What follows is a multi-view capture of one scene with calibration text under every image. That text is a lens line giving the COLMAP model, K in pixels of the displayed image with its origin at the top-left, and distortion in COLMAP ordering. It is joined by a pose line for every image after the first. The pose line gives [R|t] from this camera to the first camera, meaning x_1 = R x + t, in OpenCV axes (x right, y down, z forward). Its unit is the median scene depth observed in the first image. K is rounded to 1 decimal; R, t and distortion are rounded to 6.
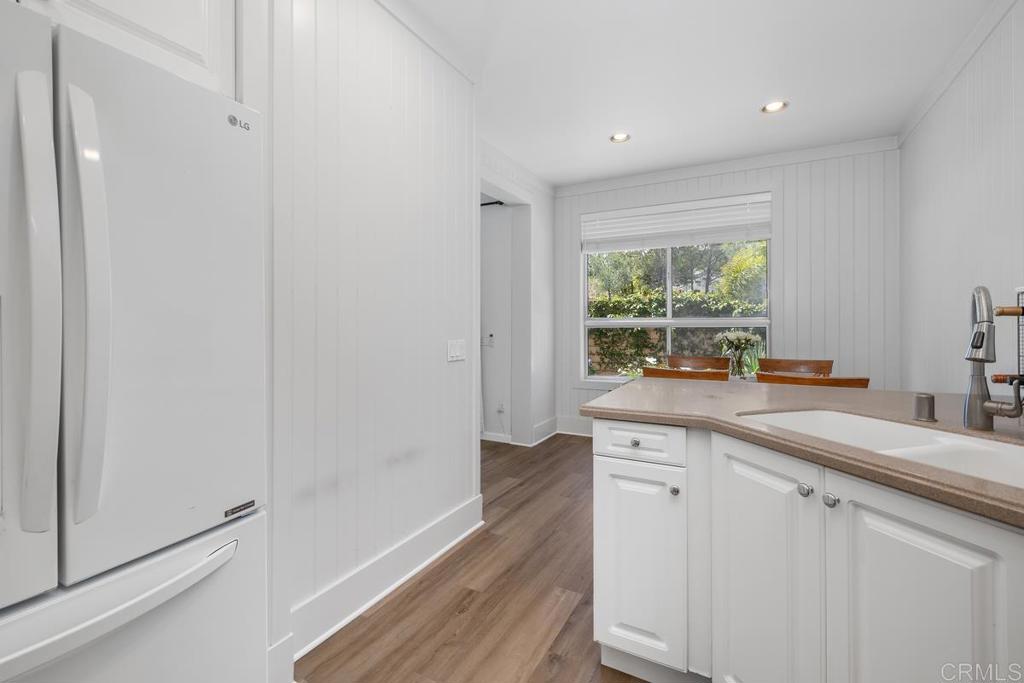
lens RADIAL K [[455.1, 0, 510.1], [0, 455.1, 340.3], [0, 0, 1]] dist [0.001074, 0.000022]
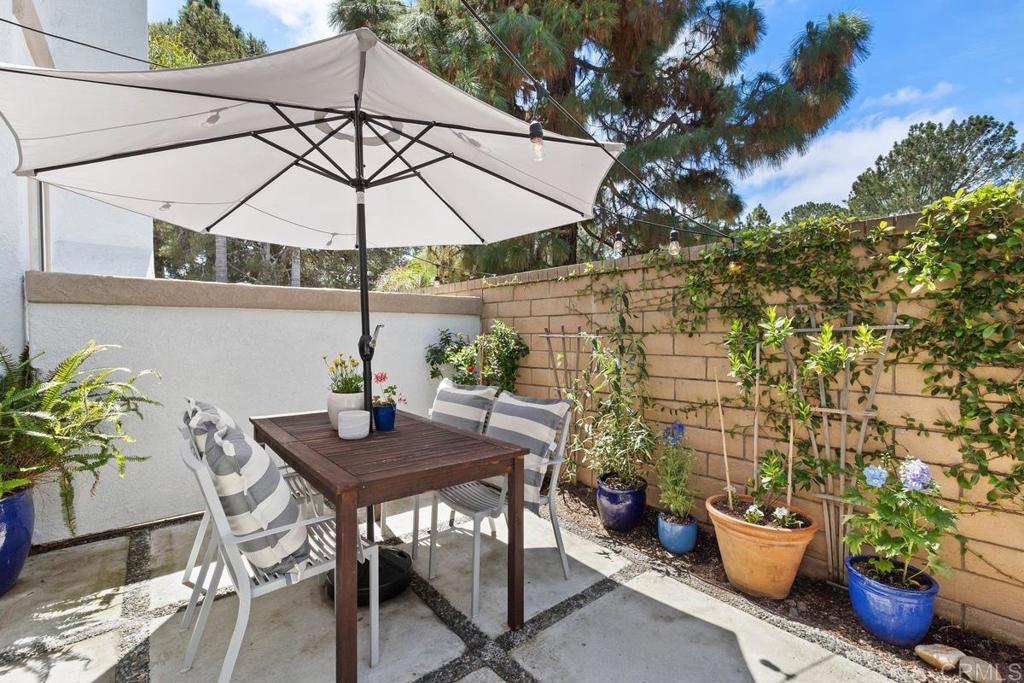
lens RADIAL K [[455.1, 0, 510.1], [0, 455.1, 340.3], [0, 0, 1]] dist [0.001074, 0.000022]
pose [[0.919224, 0.001177, -0.393732, 0.082111], [-0.005365, 0.999940, -0.009536, -0.015022], [0.393698, 0.010878, 0.919176, 0.749465]]
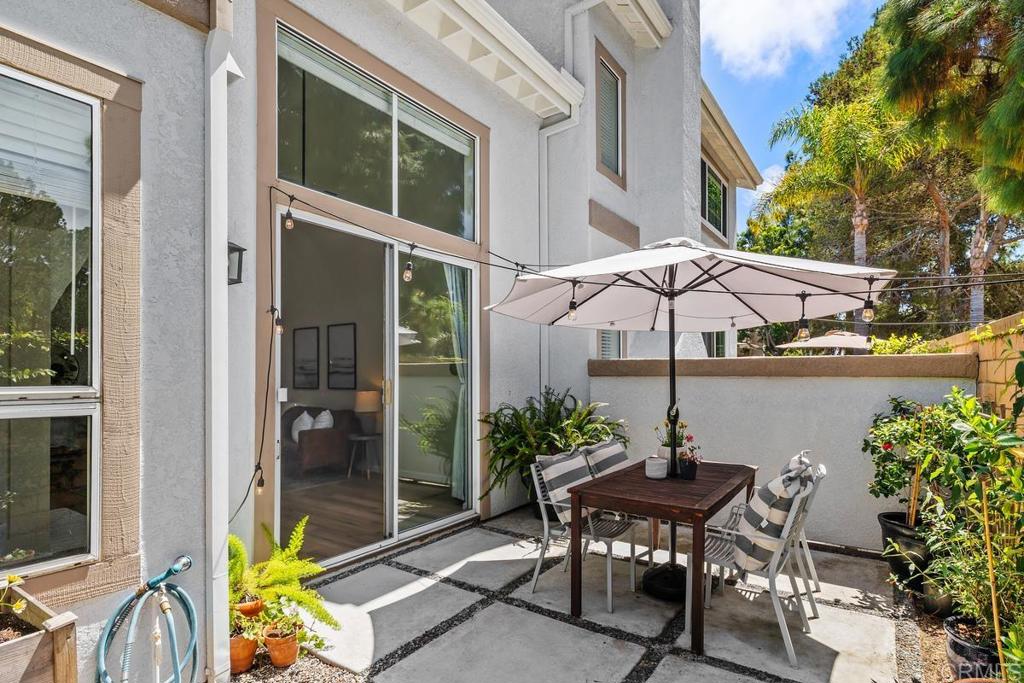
lens RADIAL K [[527.4, 0, 511.1], [0, 527.4, 371.1], [0, 0, 1]] dist [0.000193, 0.000027]
pose [[-0.108739, -0.007765, -0.994040, 0.359619], [-0.028524, 0.999582, -0.004688, -0.044666], [0.993661, 0.027844, -0.108915, 0.893650]]
